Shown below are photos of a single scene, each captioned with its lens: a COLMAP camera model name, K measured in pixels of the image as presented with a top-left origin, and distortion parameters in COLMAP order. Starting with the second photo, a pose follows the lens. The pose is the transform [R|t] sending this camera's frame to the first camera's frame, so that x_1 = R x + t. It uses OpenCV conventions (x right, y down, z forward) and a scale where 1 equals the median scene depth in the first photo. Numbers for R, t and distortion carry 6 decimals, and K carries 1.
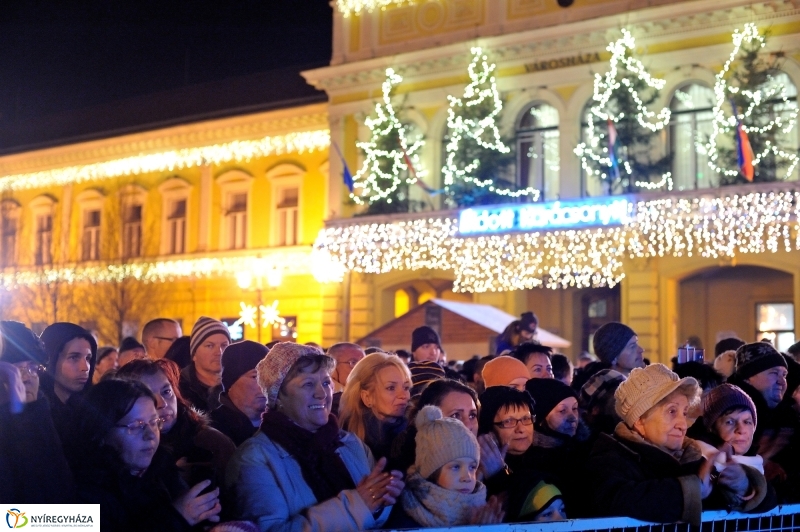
lens RADIAL K [[1155.2, 0, 400.0], [0, 1155.2, 266.0], [0, 0, 1]] dist [-0.112872, -0.052882]
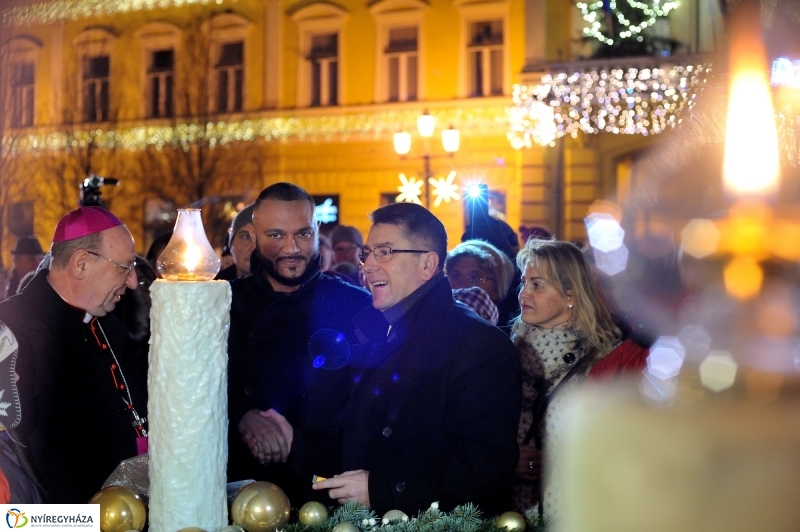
lens RADIAL K [[1155.2, 0, 400.0], [0, 1155.2, 266.0], [0, 0, 1]] dist [-0.112872, -0.052882]
pose [[0.983528, -0.010780, 0.180435, -0.292064], [-0.008298, 0.994475, 0.104645, 0.013604], [-0.180566, -0.104418, 0.978004, 0.281106]]
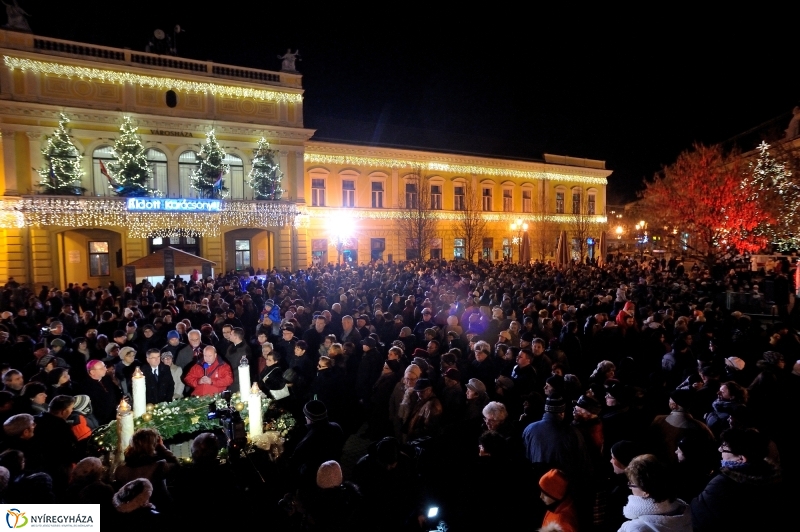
lens RADIAL K [[450.1, 0, 400.0], [0, 450.1, 266.0], [0, 0, 1]] dist [-0.078129, 0.045692]
pose [[0.459822, -0.067568, 0.885437, -0.390867], [-0.066661, 0.991661, 0.110292, -0.042660], [-0.885505, -0.109739, 0.451484, 0.183241]]
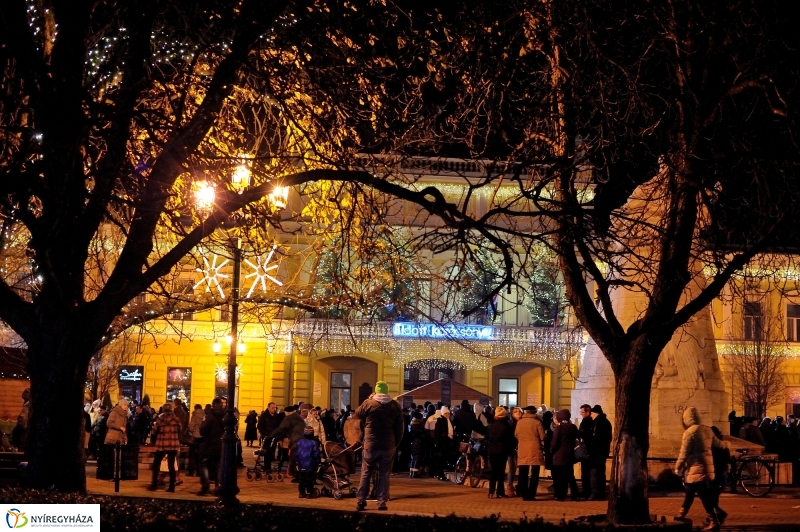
lens RADIAL K [[1155.2, 0, 400.0], [0, 1155.2, 266.0], [0, 0, 1]] dist [-0.107499, 0.047469]
pose [[0.744544, 0.093785, 0.660952, -1.051967], [-0.082722, 0.995413, -0.048059, -0.046094], [-0.662428, -0.018893, 0.748887, -0.335177]]
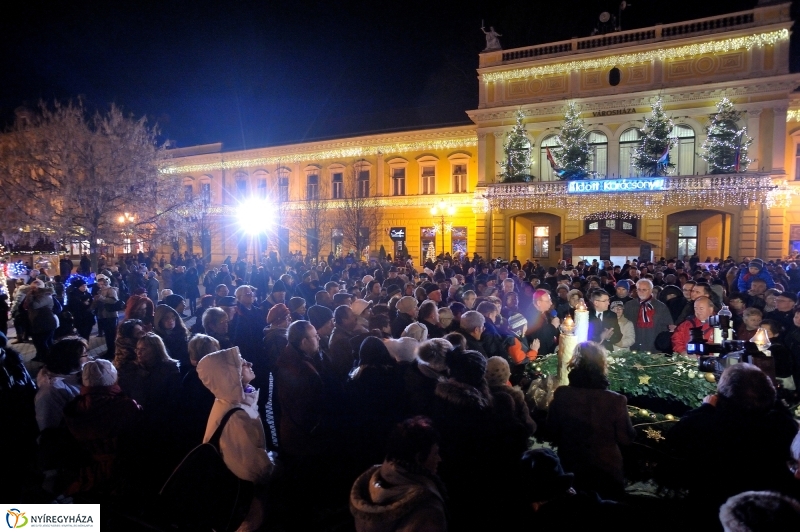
lens RADIAL K [[452.2, 0, 400.0], [0, 452.2, 266.0], [0, 0, 1]] dist [-0.075177, 0.044725]
pose [[0.982113, -0.018544, 0.187380, -0.376695], [-0.009718, 0.988821, 0.148793, -0.012273], [-0.188044, -0.147953, 0.970953, 0.213665]]
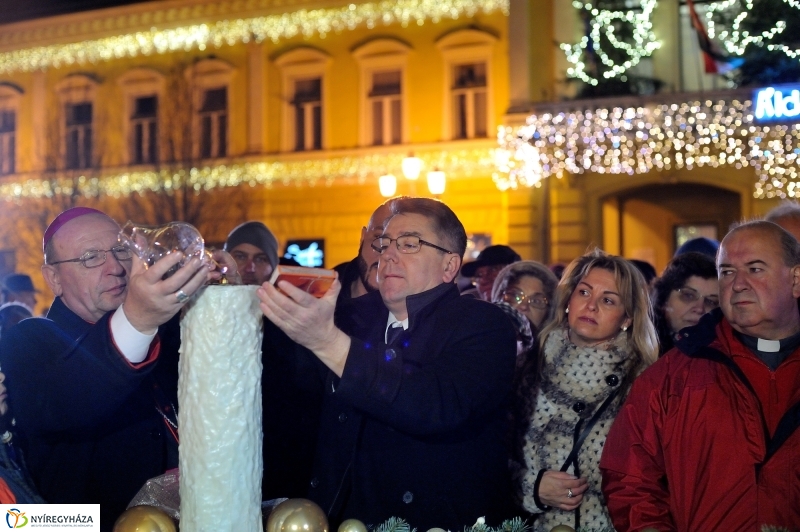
lens RADIAL K [[1155.2, 0, 400.0], [0, 1155.2, 266.0], [0, 0, 1]] dist [-0.107499, 0.047469]
pose [[0.980460, -0.016327, 0.196042, -0.294687], [0.003685, 0.997899, 0.064679, 0.016248], [-0.196686, -0.062693, 0.978460, 0.284347]]
